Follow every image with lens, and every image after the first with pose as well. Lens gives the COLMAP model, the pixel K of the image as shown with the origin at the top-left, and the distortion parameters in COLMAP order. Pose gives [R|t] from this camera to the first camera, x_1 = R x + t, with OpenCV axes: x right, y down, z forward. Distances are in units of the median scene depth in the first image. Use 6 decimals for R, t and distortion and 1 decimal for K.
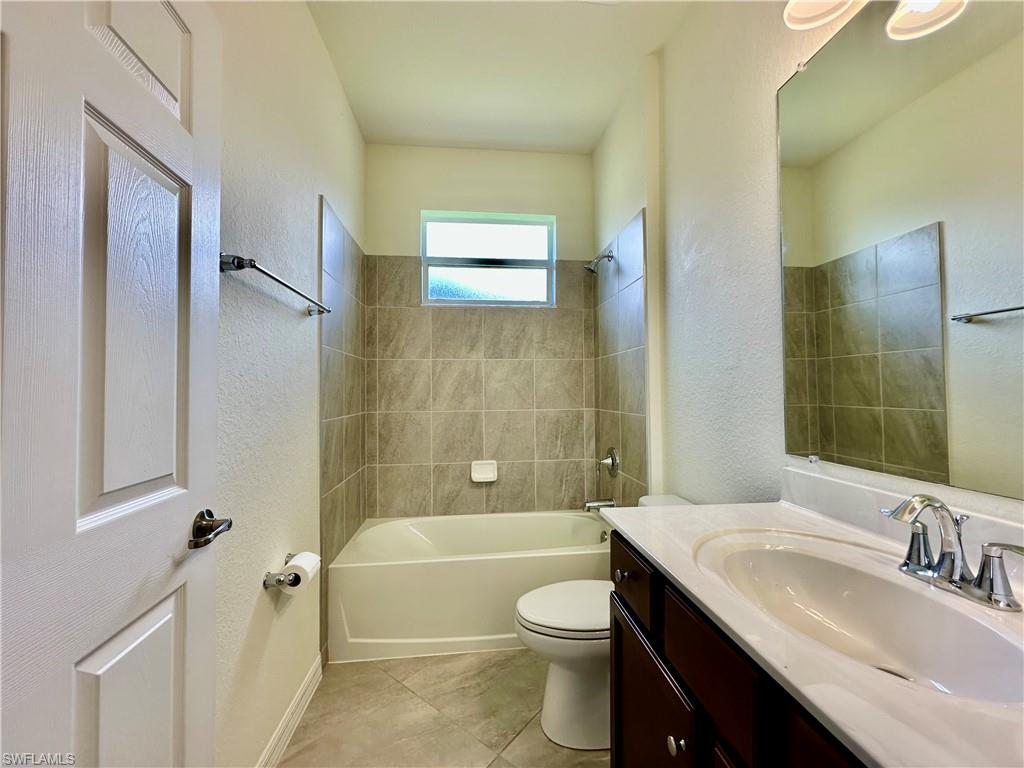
lens RADIAL K [[408.9, 0, 512.7], [0, 408.9, 382.4], [0, 0, 1]] dist [-0.001866, 0.000500]
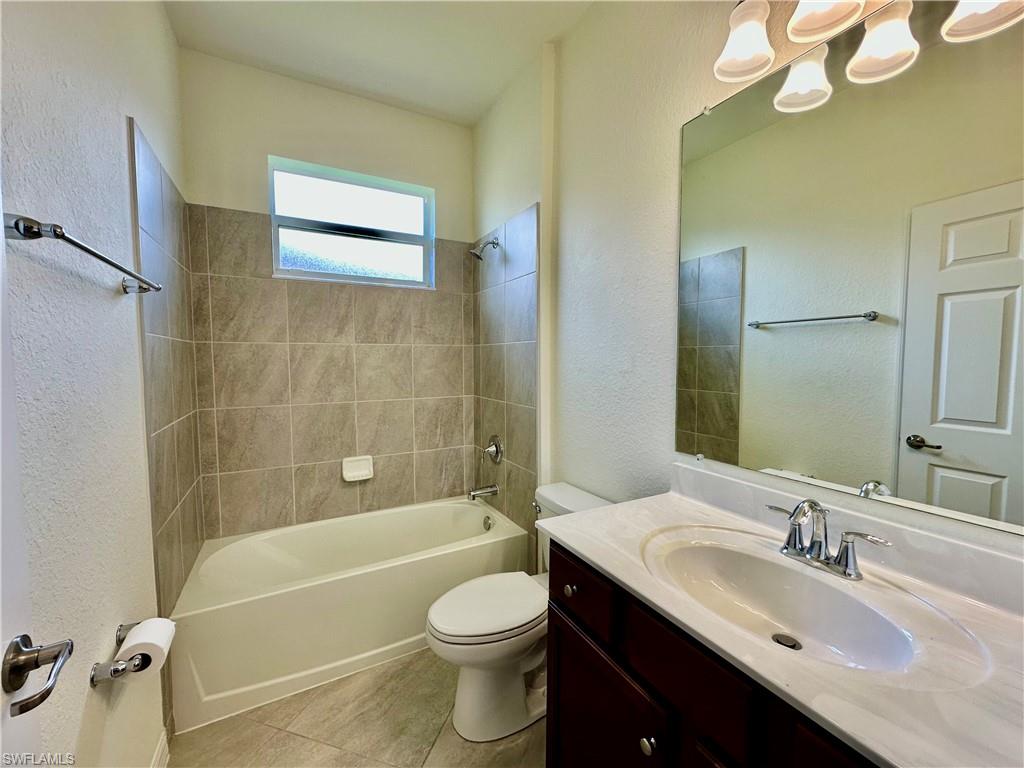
lens RADIAL K [[408.9, 0, 512.7], [0, 408.9, 382.4], [0, 0, 1]] dist [-0.001866, 0.000500]
pose [[0.925757, -0.015858, 0.377786, -0.101609], [-0.014491, 0.996898, 0.077357, -0.052847], [-0.377841, -0.077089, 0.922656, 0.054161]]
